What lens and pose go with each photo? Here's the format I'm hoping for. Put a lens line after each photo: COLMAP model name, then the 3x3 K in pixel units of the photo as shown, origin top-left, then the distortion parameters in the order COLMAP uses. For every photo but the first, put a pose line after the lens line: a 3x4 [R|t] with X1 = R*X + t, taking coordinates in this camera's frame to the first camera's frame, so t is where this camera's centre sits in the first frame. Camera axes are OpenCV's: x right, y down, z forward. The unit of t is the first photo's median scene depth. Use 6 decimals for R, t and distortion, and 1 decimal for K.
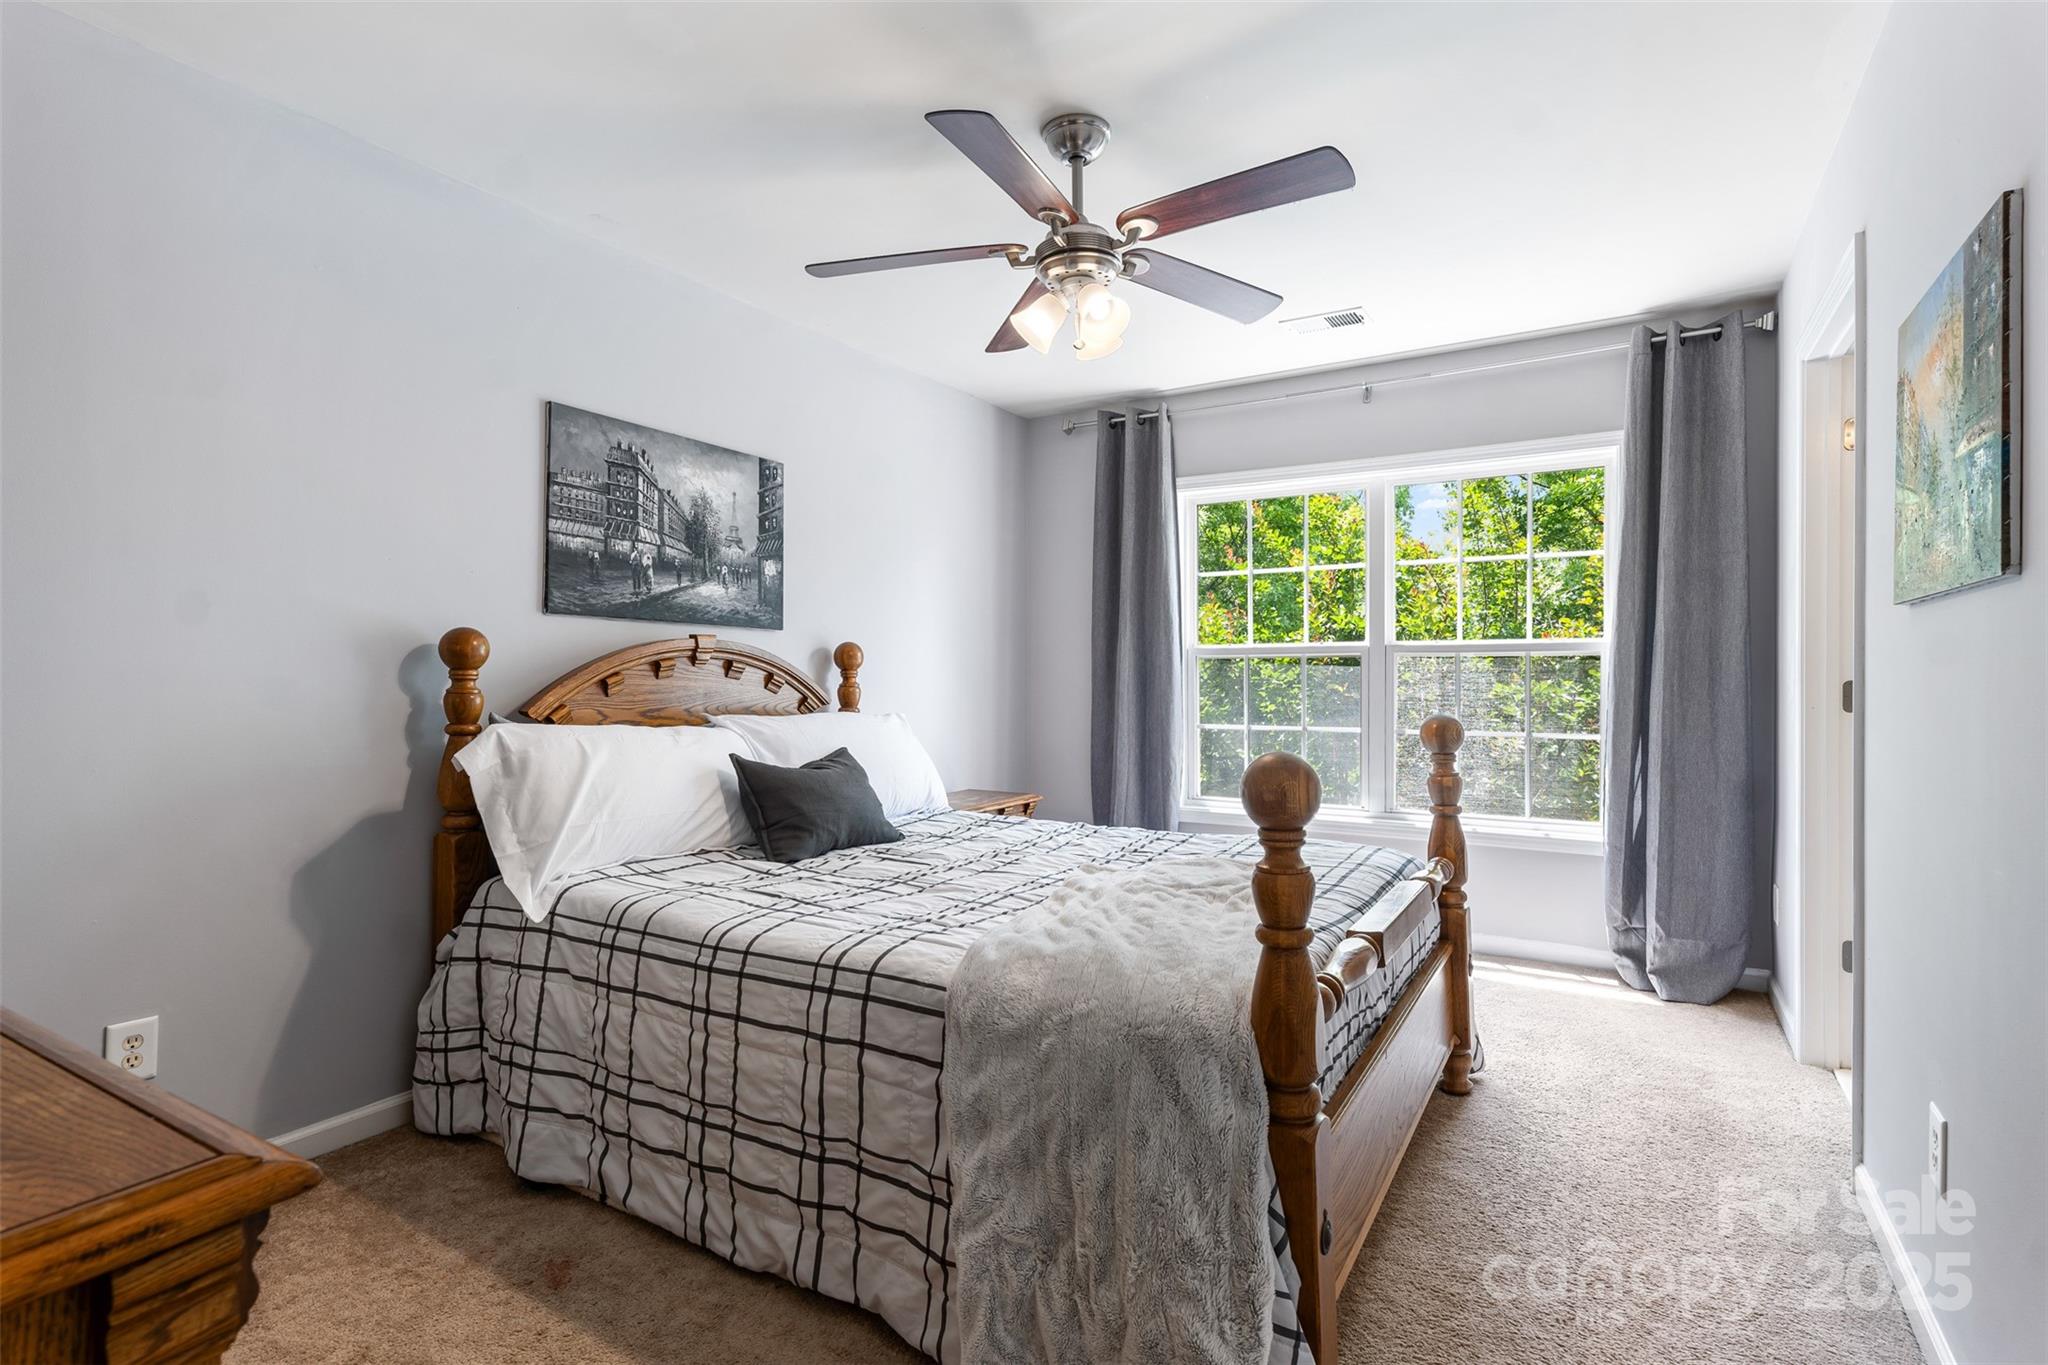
lens RADIAL K [[981.4, 0, 1024.2], [0, 981.4, 676.1], [0, 0, 1]] dist [-0.004718, 0.003572]
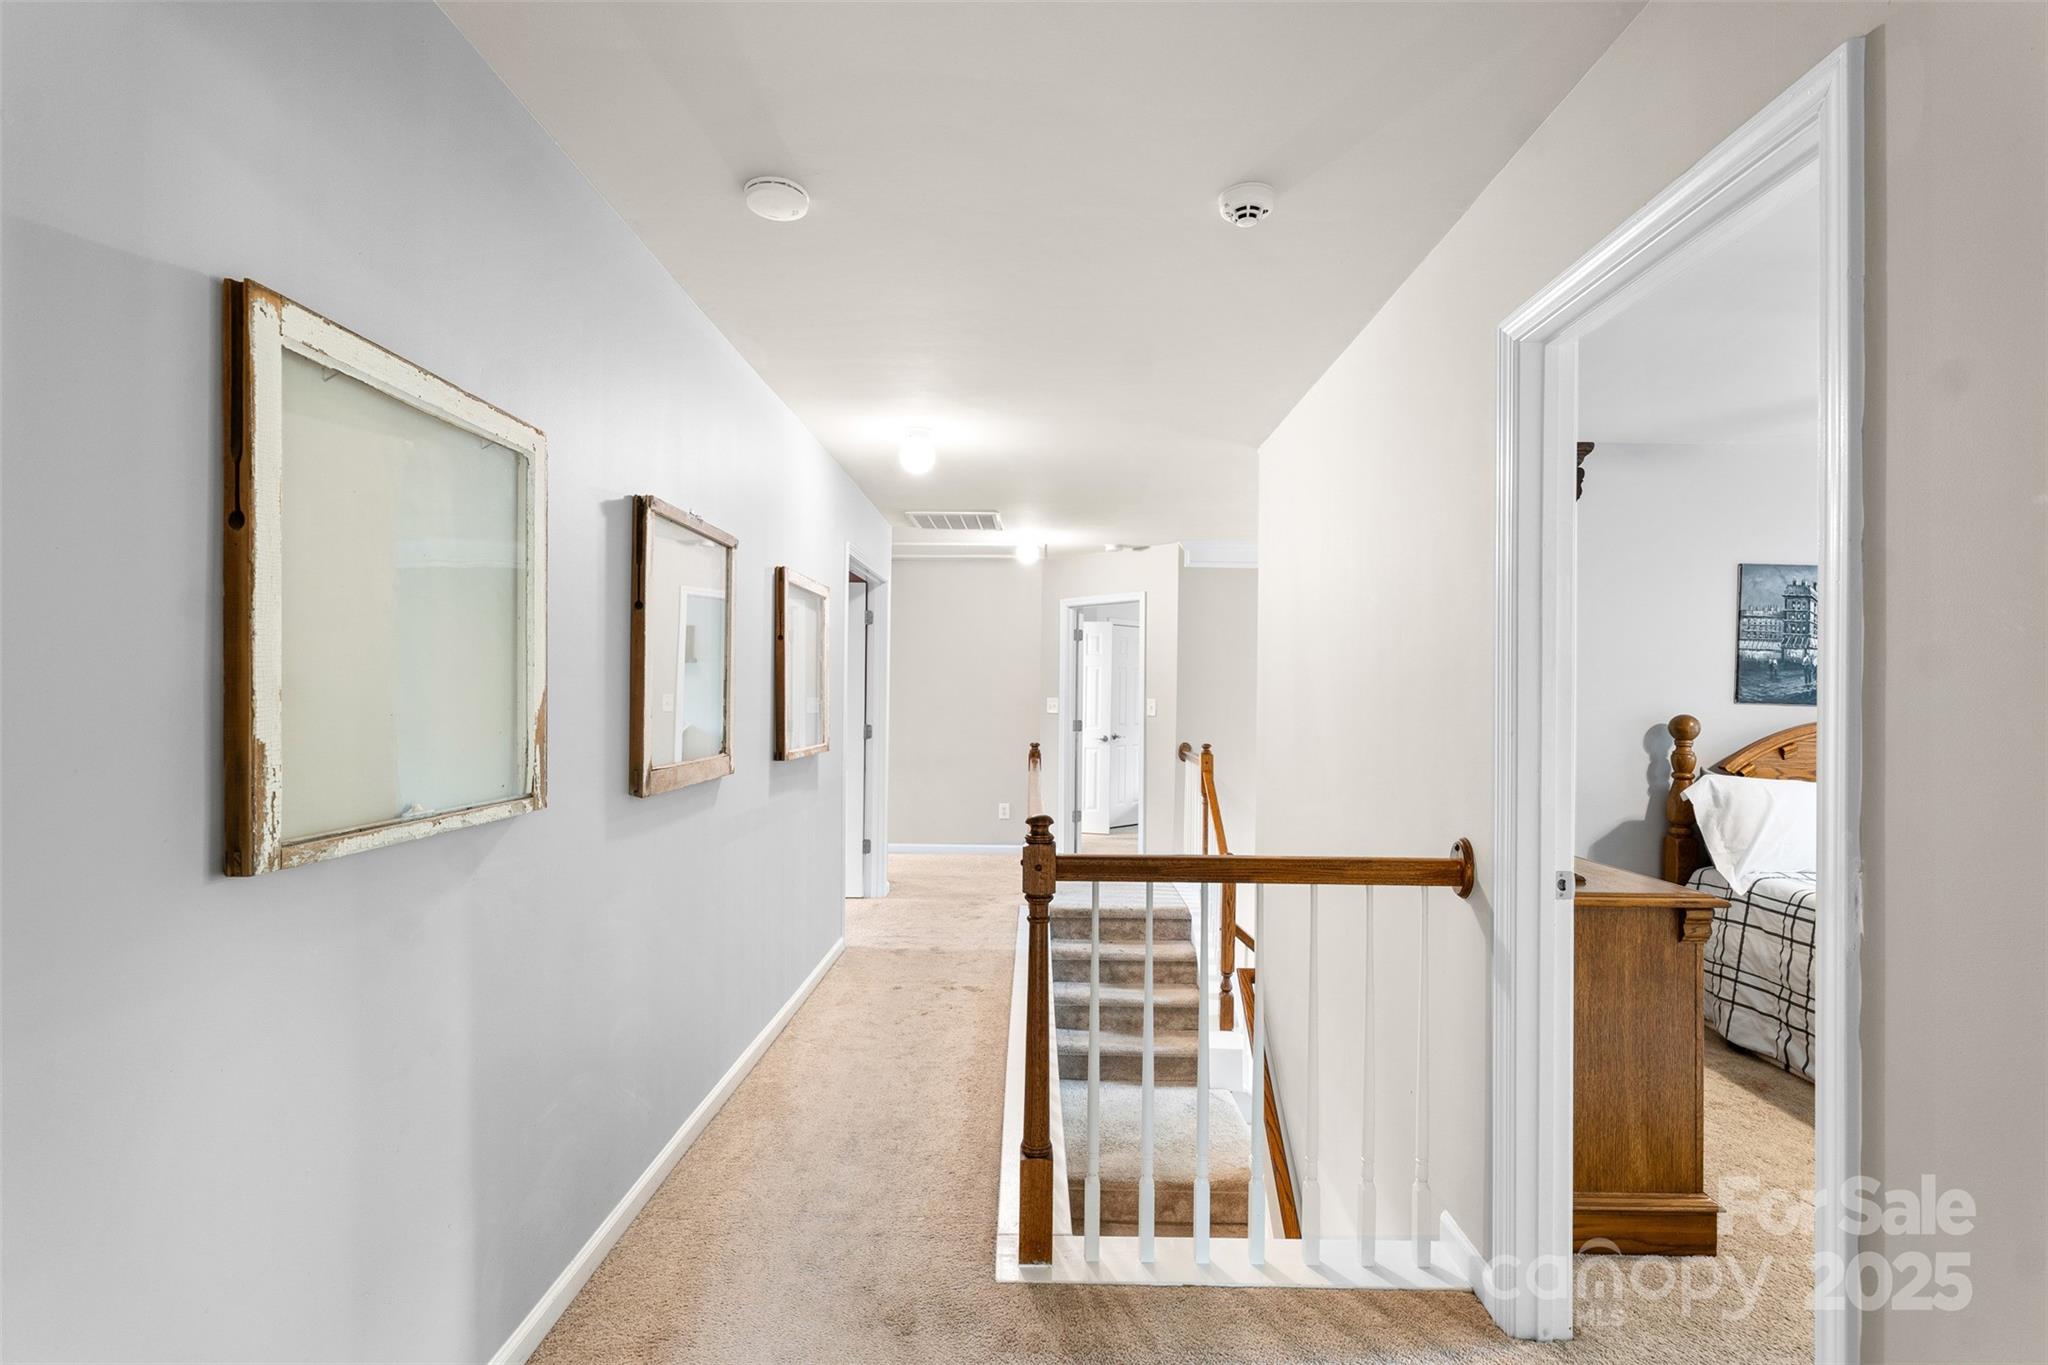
lens RADIAL K [[968.0, 0, 1018.8], [0, 968.0, 691.2], [0, 0, 1]] dist [0.008449, 0.000696]
pose [[0.506364, 0.002555, -0.862316, 0.302419], [-0.013178, 0.999902, -0.004776, -0.072236], [0.862219, 0.013781, 0.506348, -0.876697]]
